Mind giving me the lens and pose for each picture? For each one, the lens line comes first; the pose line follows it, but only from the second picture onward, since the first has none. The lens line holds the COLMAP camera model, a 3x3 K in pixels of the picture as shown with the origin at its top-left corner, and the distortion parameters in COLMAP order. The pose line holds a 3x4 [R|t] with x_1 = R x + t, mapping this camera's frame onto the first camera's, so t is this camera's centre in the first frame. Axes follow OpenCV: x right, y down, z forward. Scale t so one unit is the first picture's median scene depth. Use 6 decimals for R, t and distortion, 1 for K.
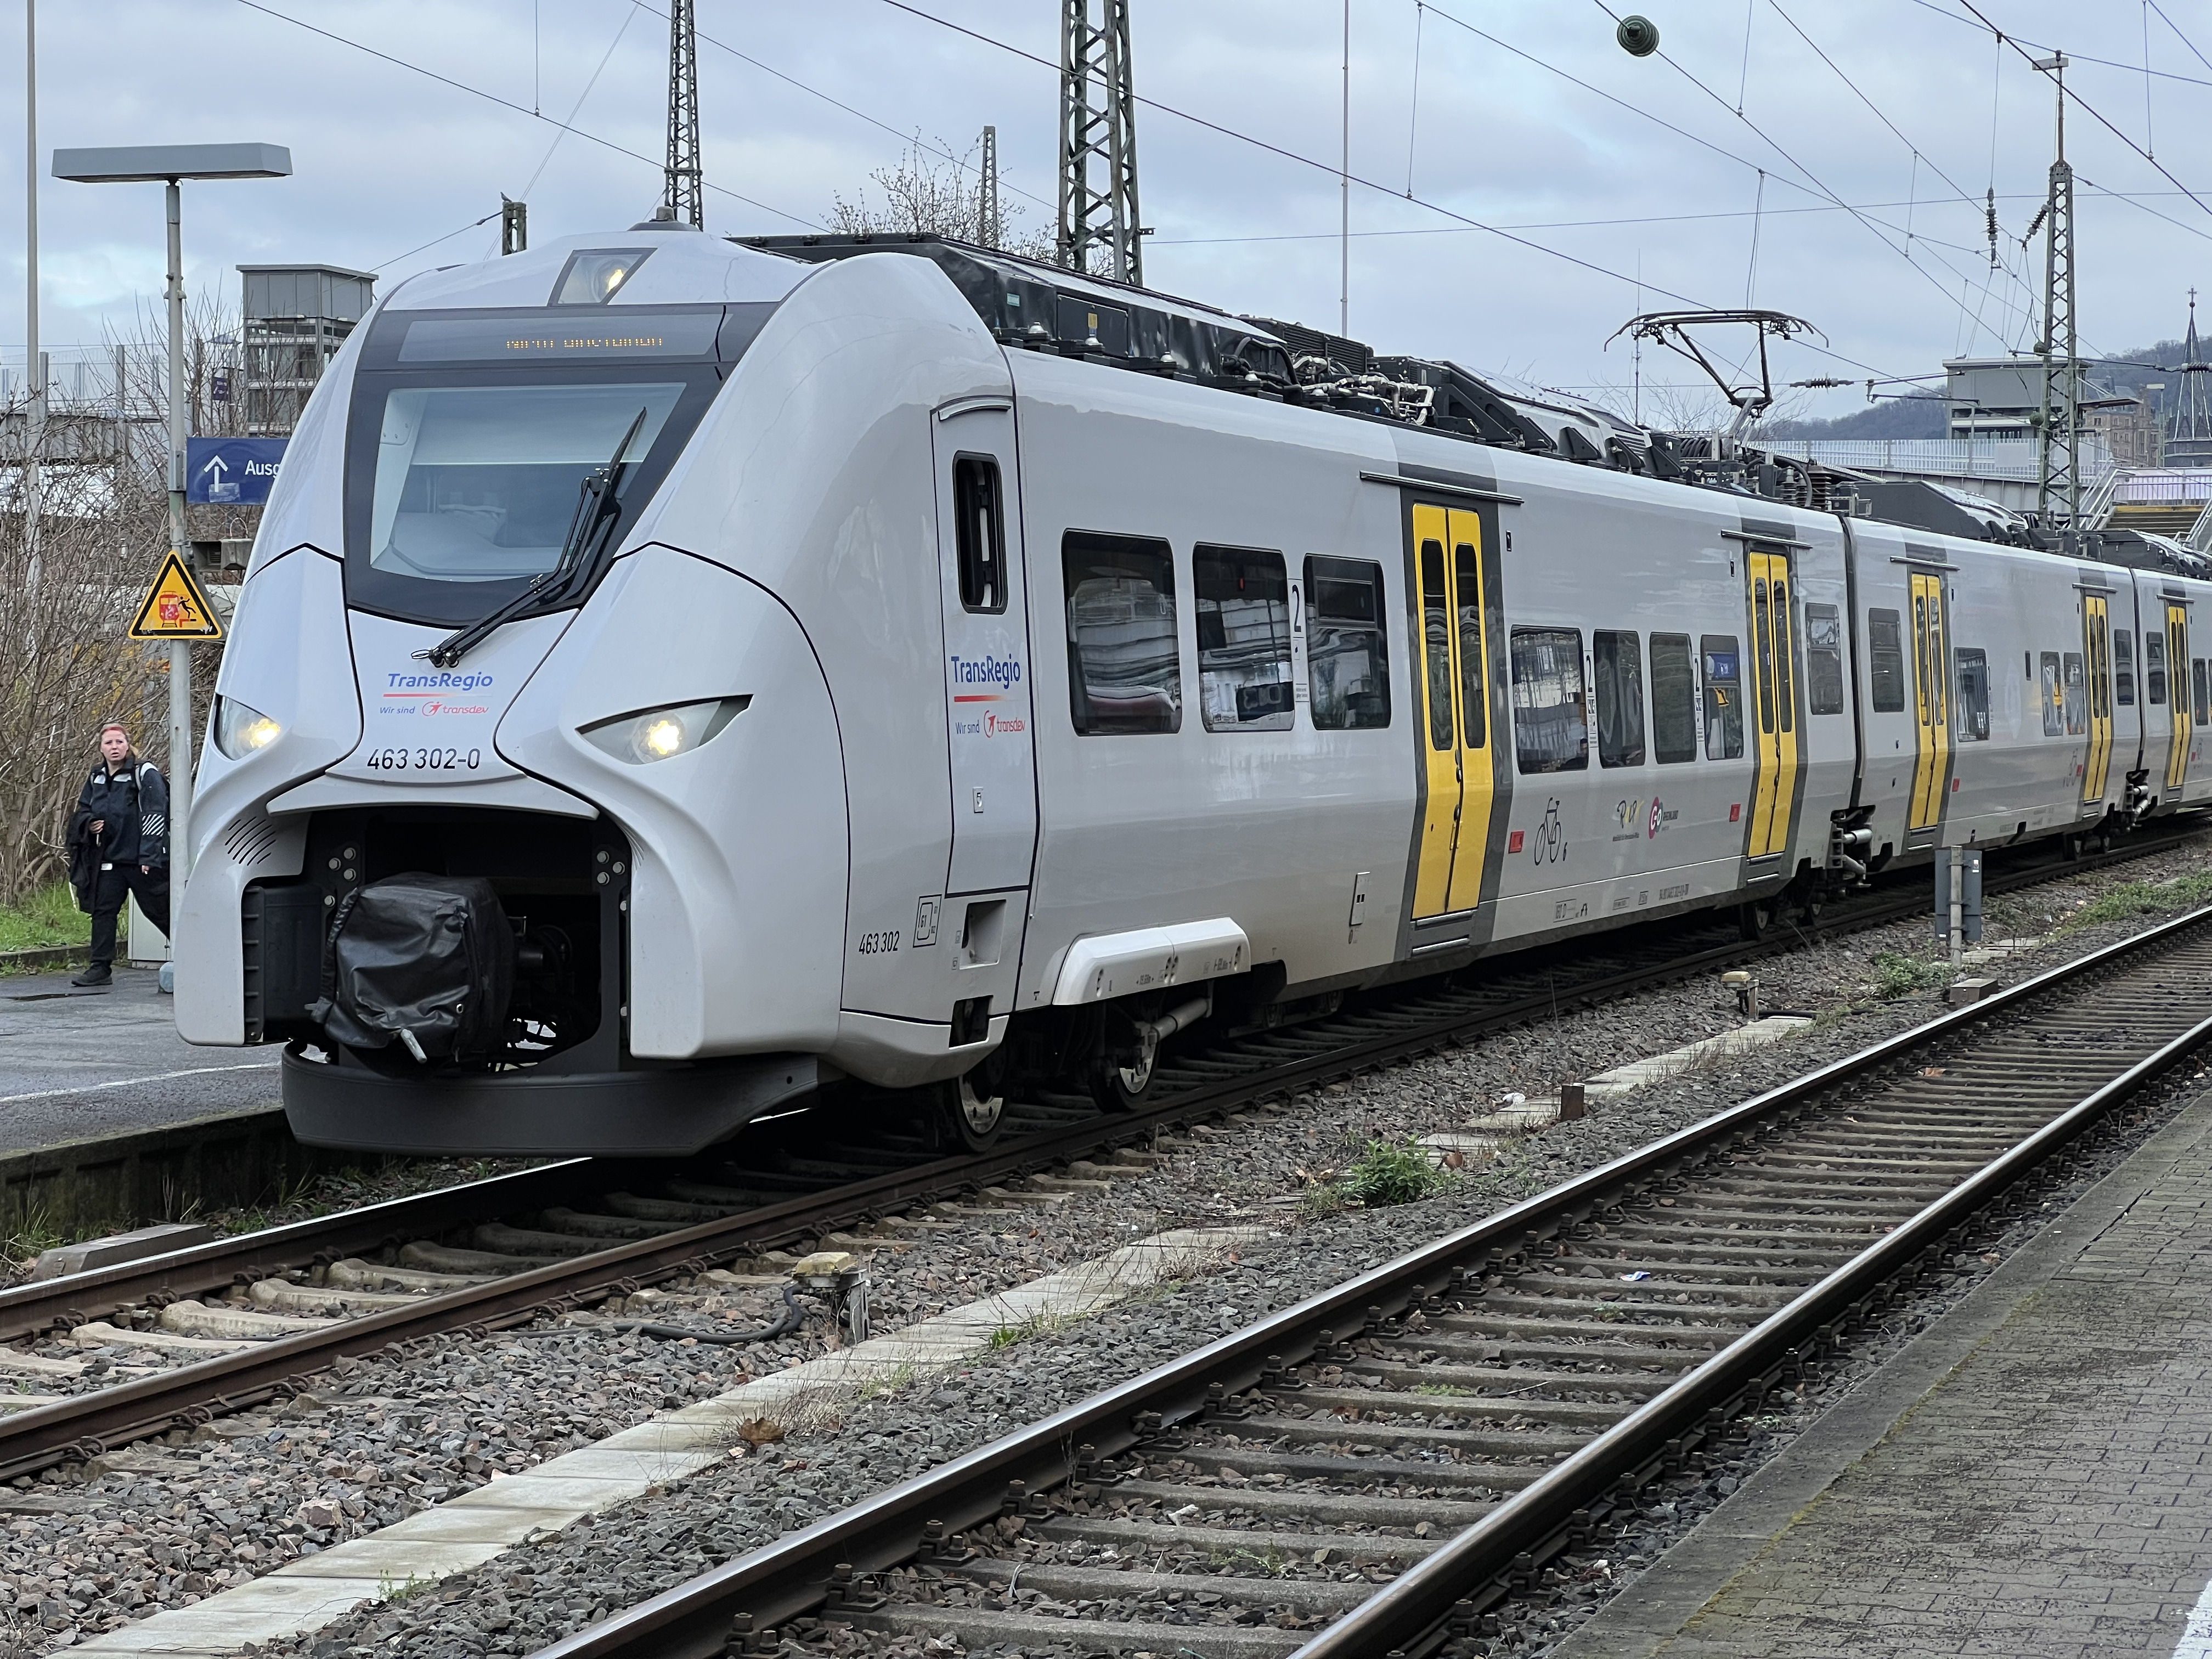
lens RADIAL K [[4974.8, 0, 1045.2], [0, 4974.8, 802.9], [0, 0, 1]] dist [-0.370490, 9.138457]
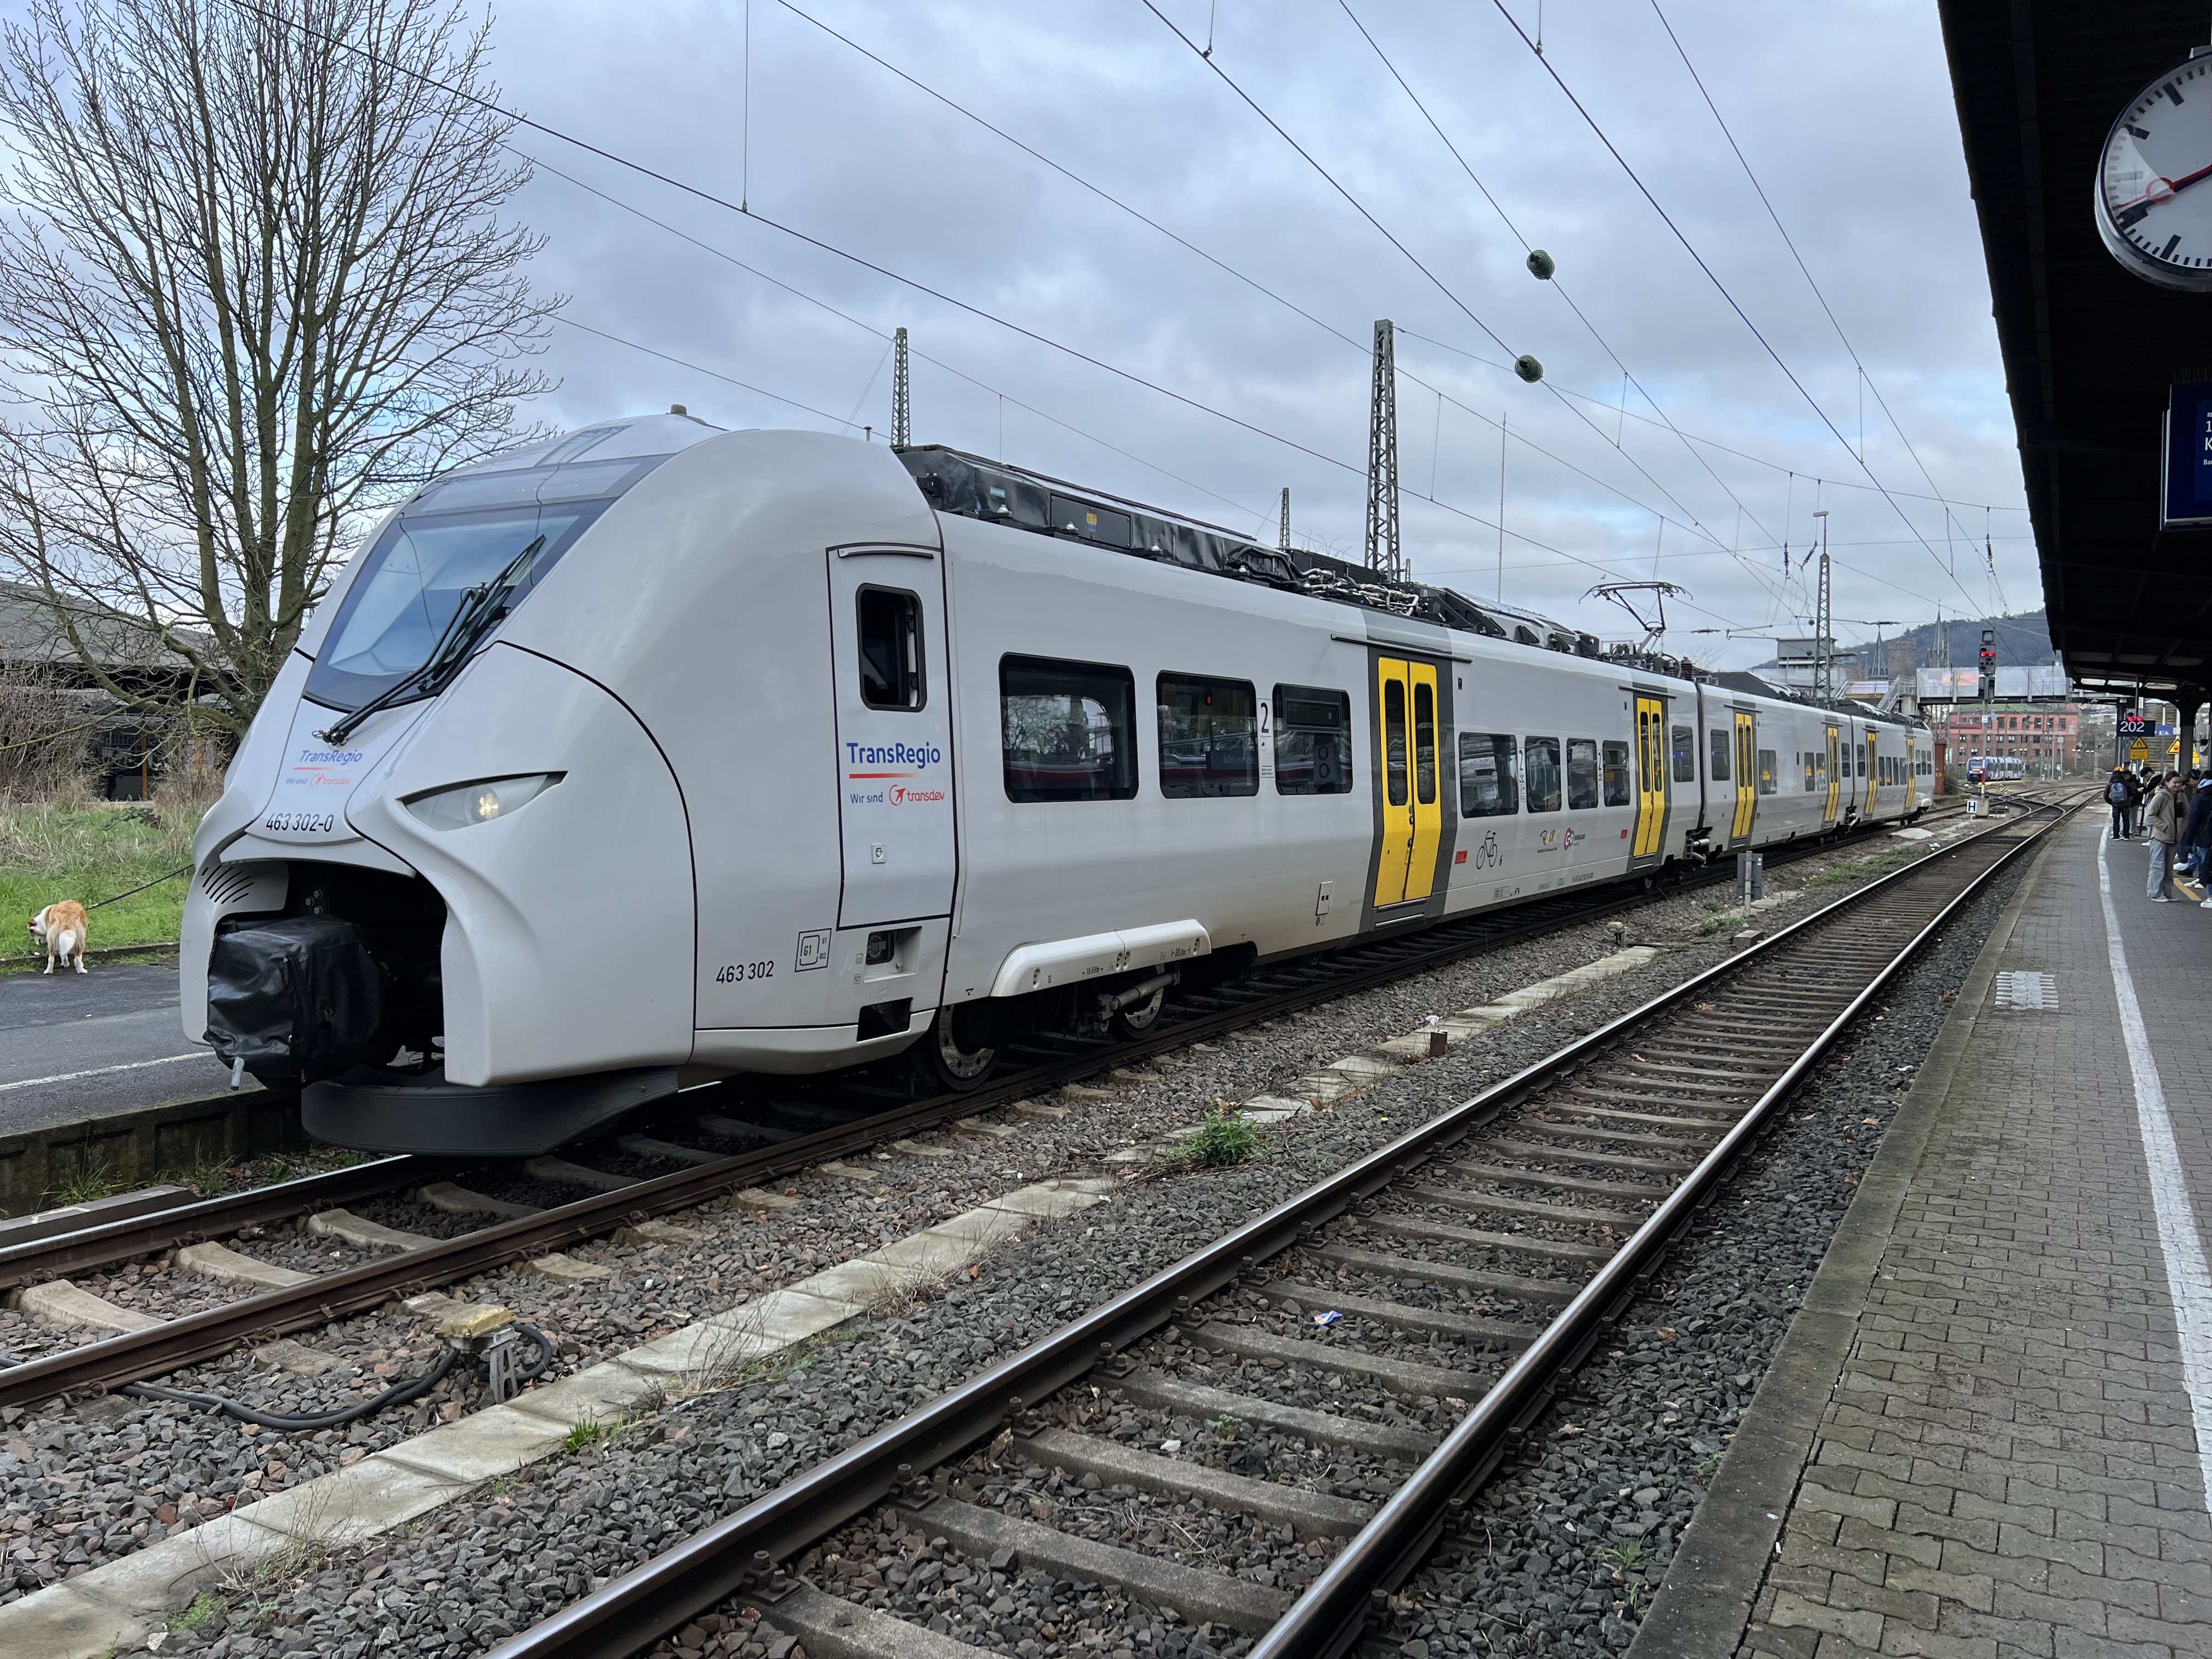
lens RADIAL K [[1657.4, 0, 1109.8], [0, 1657.4, 825.9], [0, 0, 1]] dist [0.049412, -0.053196]
pose [[0.979124, 0.016617, -0.202584, 0.119263], [-0.013590, 0.999774, 0.016326, -0.013998], [0.202810, -0.013233, 0.979129, 0.526153]]
